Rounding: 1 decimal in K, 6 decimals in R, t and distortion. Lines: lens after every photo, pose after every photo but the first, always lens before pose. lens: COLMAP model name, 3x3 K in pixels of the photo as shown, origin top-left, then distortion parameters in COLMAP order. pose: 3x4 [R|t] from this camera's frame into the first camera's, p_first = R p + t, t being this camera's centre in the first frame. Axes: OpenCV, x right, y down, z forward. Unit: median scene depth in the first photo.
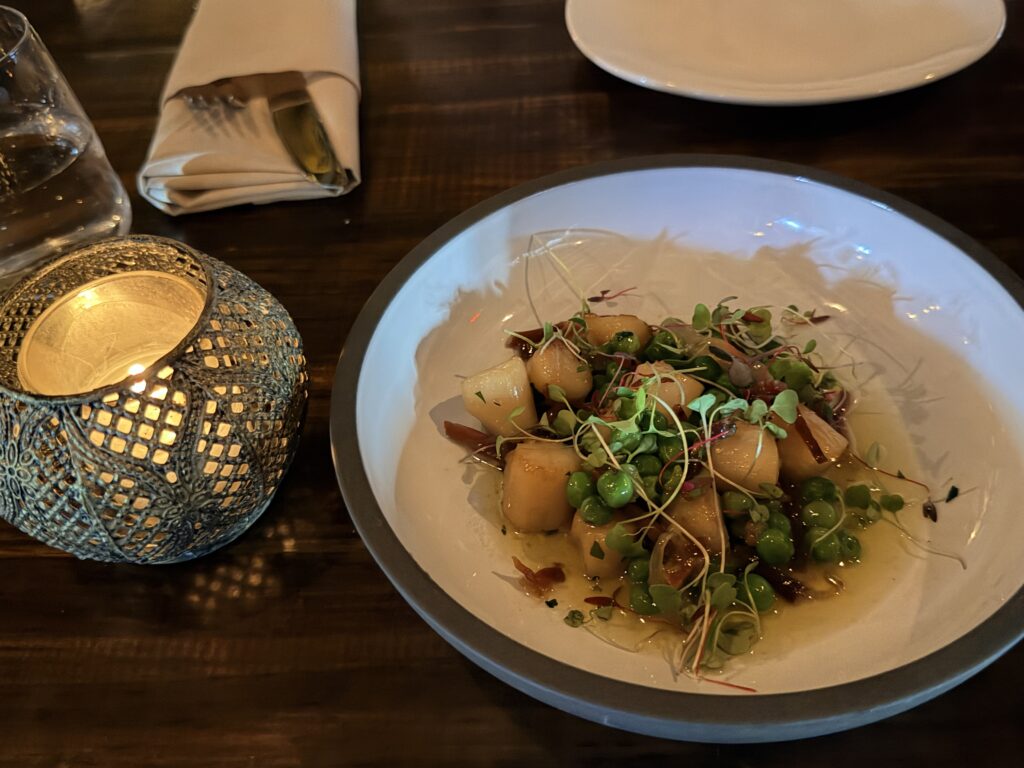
lens RADIAL K [[927.2, 0, 507.0], [0, 927.2, 384.9], [0, 0, 1]] dist [0.033735, 0.009260]
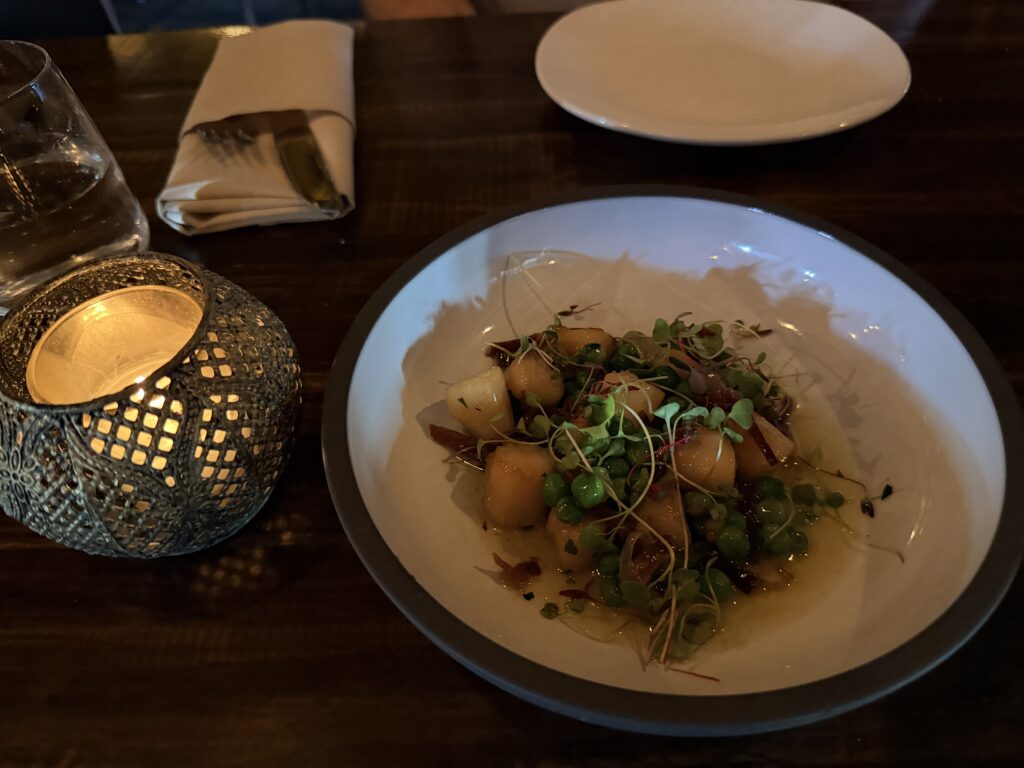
lens RADIAL K [[716.0, 0, 512.9], [0, 716.0, 386.6], [0, 0, 1]] dist [0.013028, -0.038397]
pose [[0.998861, 0.001540, 0.047696, -0.010123], [-0.002365, 0.999848, 0.017247, -0.021695], [-0.047663, -0.017340, 0.998713, 0.161453]]
